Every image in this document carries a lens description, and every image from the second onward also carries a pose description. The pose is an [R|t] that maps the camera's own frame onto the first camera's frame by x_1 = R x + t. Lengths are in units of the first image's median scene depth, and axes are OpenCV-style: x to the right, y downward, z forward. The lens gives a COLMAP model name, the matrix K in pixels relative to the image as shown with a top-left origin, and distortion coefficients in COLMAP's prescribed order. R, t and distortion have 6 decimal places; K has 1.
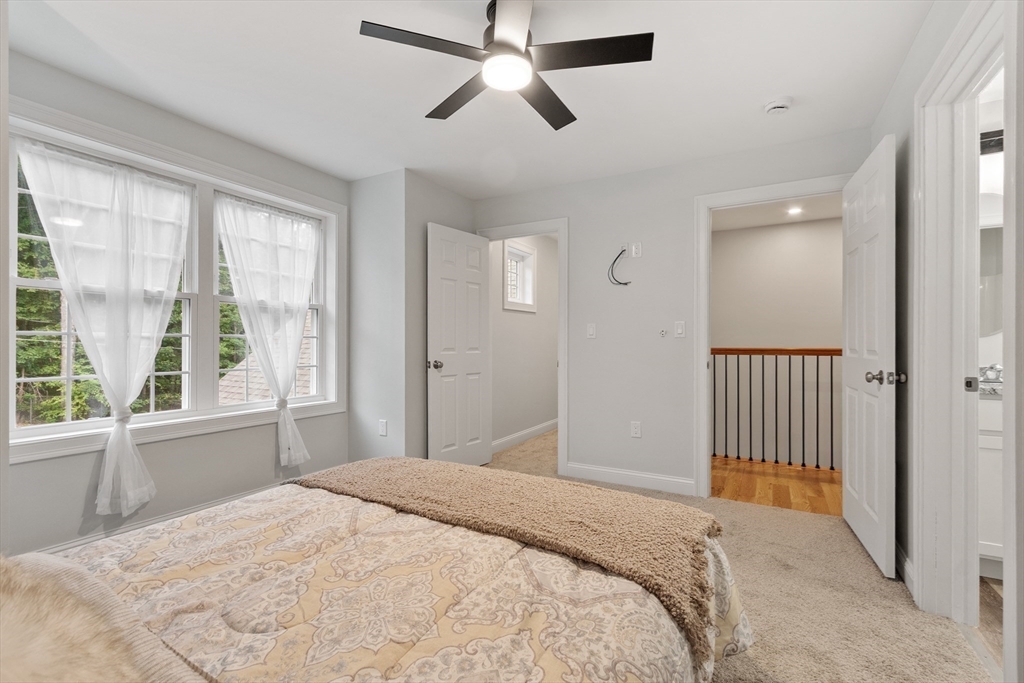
lens RADIAL K [[454.1, 0, 511.3], [0, 454.1, 347.4], [0, 0, 1]] dist [0.000472, 0.000016]
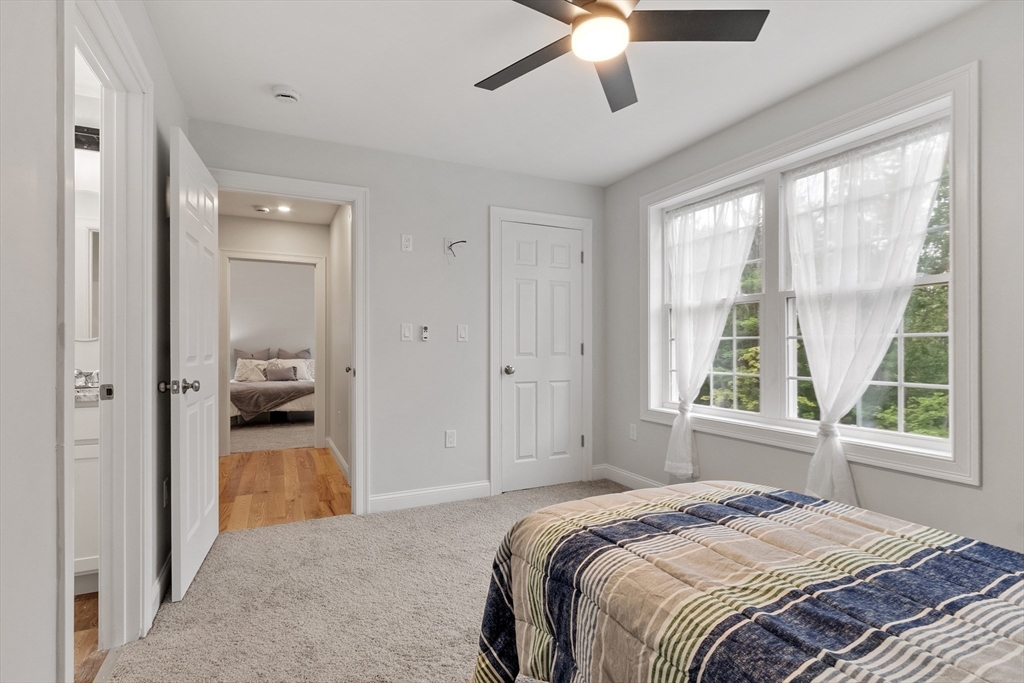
lens RADIAL K [[485.3, 0, 508.9], [0, 485.3, 342.9], [0, 0, 1]] dist [-0.001516, -0.001216]
pose [[-0.583511, -0.008455, -0.812061, 0.428149], [-0.001877, 0.999957, -0.009062, -0.003562], [0.812103, -0.003763, -0.583502, 1.175267]]
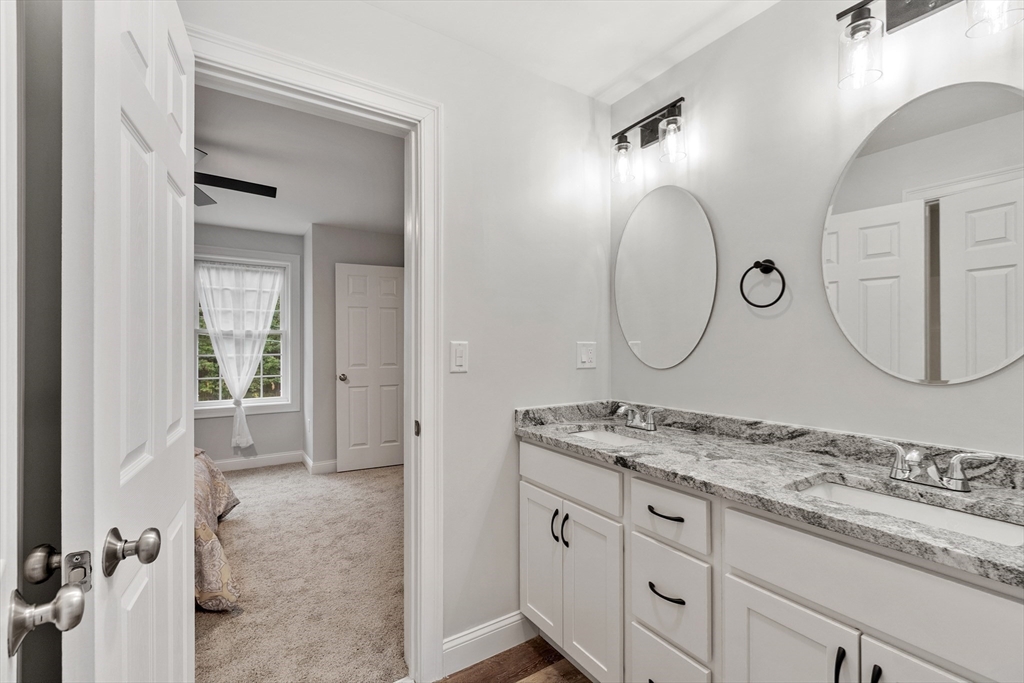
lens RADIAL K [[454.1, 0, 511.3], [0, 454.1, 347.4], [0, 0, 1]] dist [0.000472, 0.000016]
pose [[0.883528, 0.000067, -0.468378, 1.031309], [0.000813, 0.999998, 0.001676, -0.057730], [0.468377, -0.001862, 0.883527, 0.160534]]
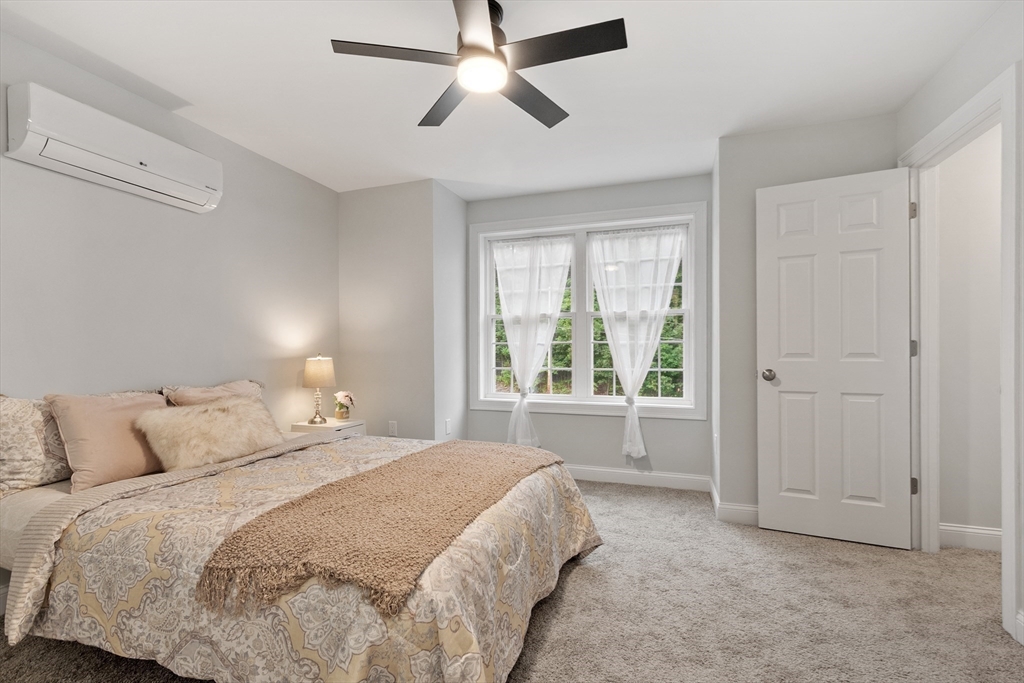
lens RADIAL K [[454.1, 0, 511.3], [0, 454.1, 347.4], [0, 0, 1]] dist [0.000472, 0.000016]
pose [[0.180860, -0.003893, -0.983501, 0.631647], [-0.005532, 0.999972, -0.004975, -0.003108], [0.983493, 0.006340, 0.180833, 0.561839]]
